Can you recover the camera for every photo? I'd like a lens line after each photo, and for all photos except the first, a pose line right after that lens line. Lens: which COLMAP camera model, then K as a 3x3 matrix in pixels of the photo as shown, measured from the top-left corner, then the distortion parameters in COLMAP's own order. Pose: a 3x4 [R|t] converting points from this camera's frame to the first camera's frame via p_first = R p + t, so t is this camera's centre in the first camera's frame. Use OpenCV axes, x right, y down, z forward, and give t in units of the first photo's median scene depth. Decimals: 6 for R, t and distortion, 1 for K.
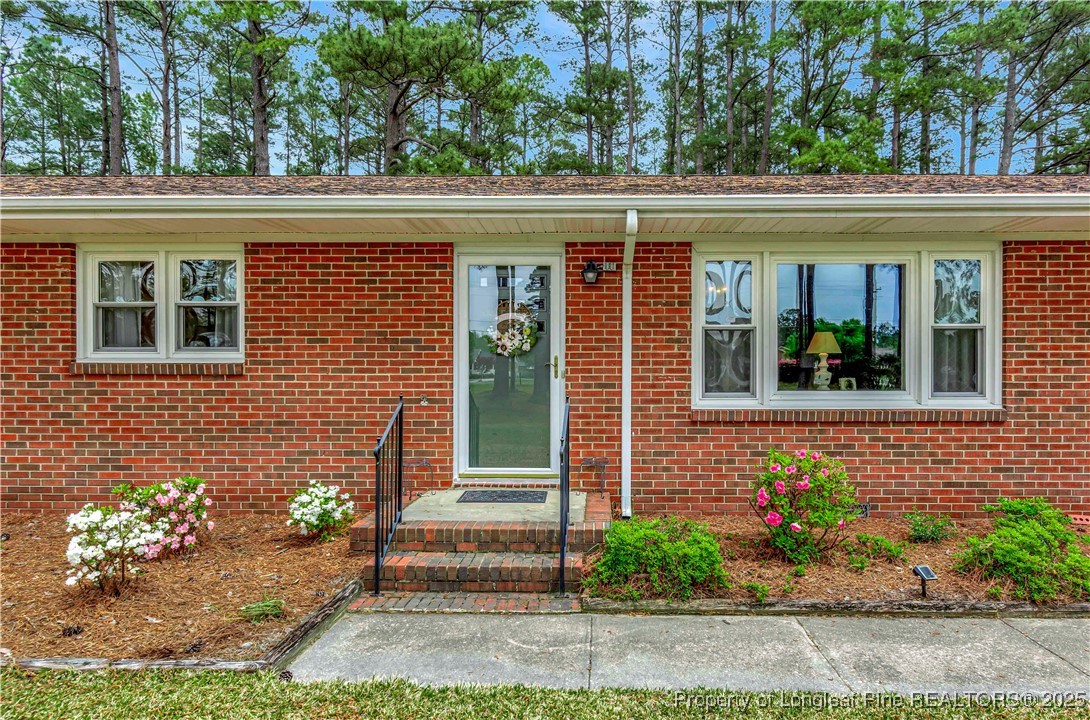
lens RADIAL K [[617.0, 0, 546.6], [0, 617.0, 361.4], [0, 0, 1]] dist [-0.001991, 0.000062]
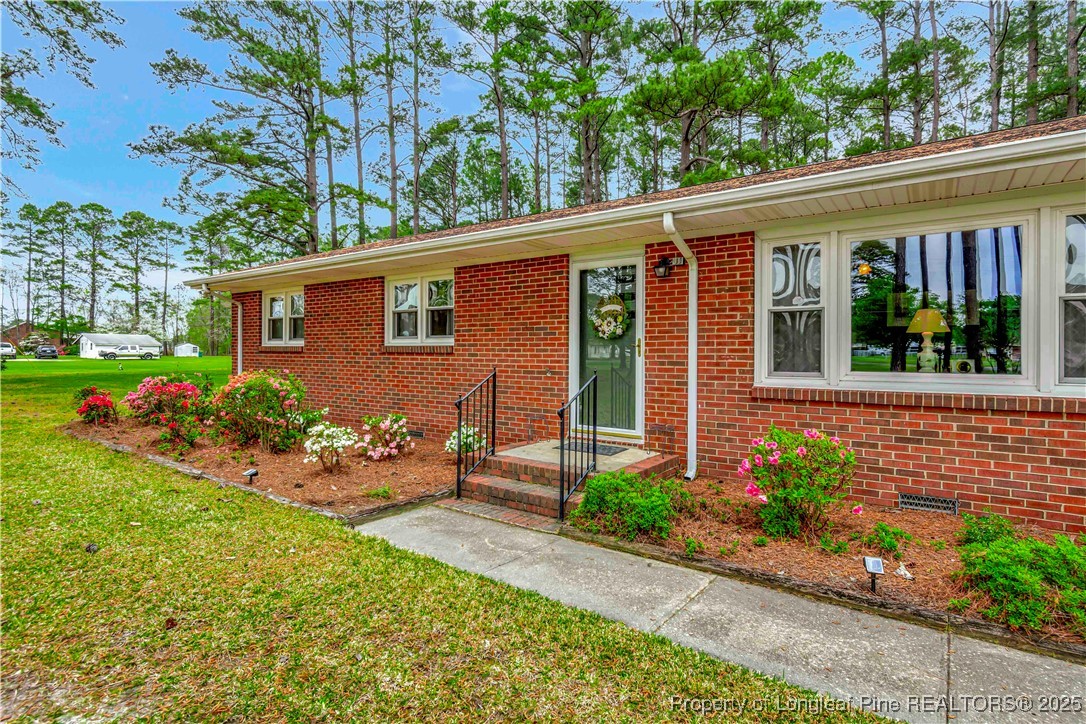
lens RADIAL K [[524.5, 0, 565.9], [0, 524.5, 343.5], [0, 0, 1]] dist [-0.001636, -0.000560]
pose [[0.836181, -0.006569, -0.548414, 0.465063], [0.004127, 0.999975, -0.005686, 0.006400], [0.548437, 0.002492, 0.836188, 0.055821]]
